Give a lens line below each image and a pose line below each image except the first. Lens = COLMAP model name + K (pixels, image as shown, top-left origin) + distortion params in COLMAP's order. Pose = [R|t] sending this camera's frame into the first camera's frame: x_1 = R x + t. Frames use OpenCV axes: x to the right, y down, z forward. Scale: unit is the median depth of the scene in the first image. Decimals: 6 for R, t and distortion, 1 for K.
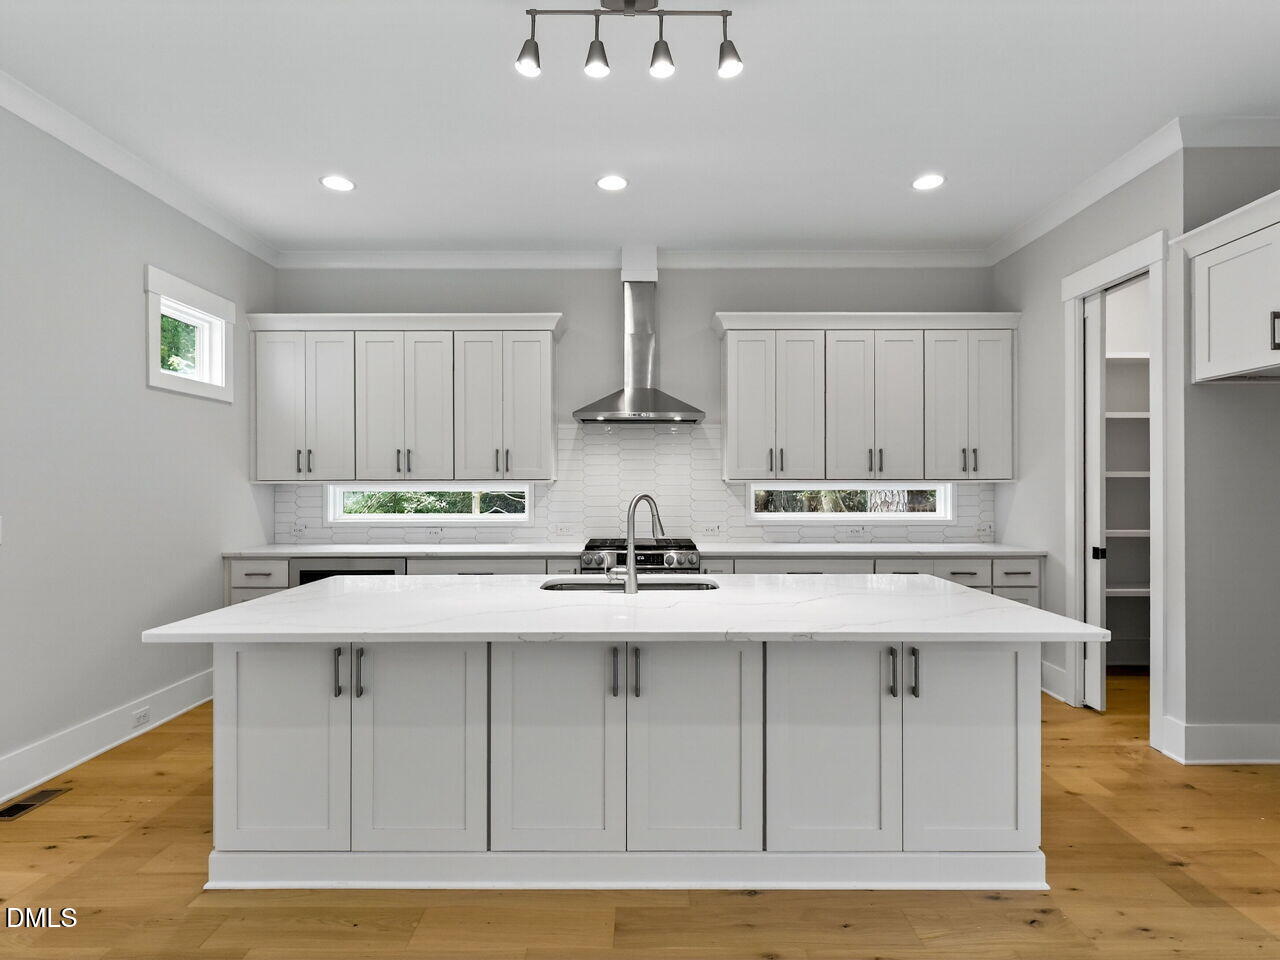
lens RADIAL K [[693.0, 0, 641.2], [0, 693.0, 483.2], [0, 0, 1]] dist [-0.000731, 0.000475]
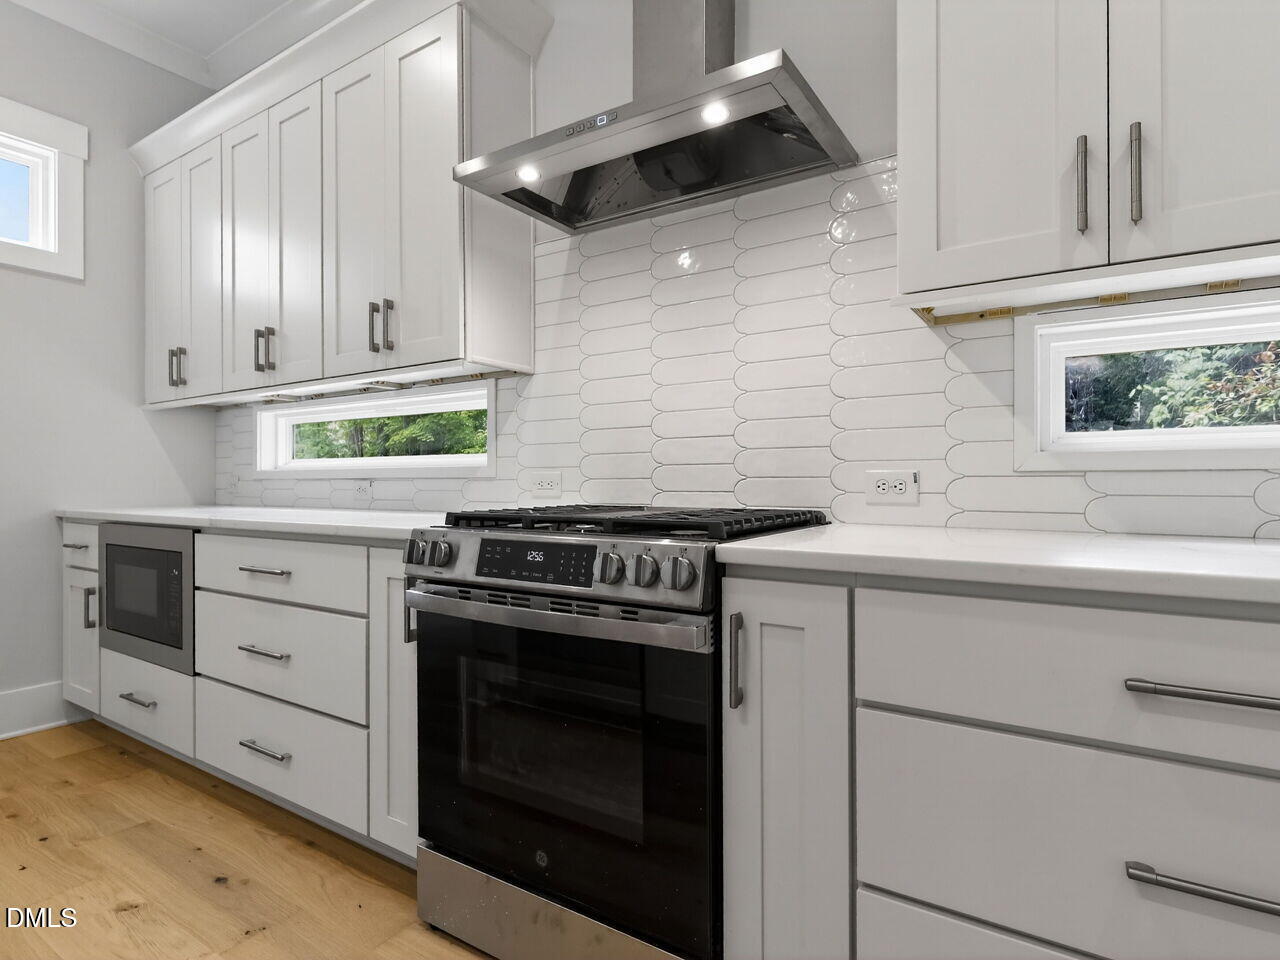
lens RADIAL K [[693.0, 0, 635.7], [0, 693.0, 481.8], [0, 0, 1]] dist [-0.000731, 0.000475]
pose [[0.833047, 0.000973, -0.553202, 0.178814], [0.002977, 0.999976, 0.006240, 0.062999], [0.553195, -0.006845, 0.833024, 0.667704]]
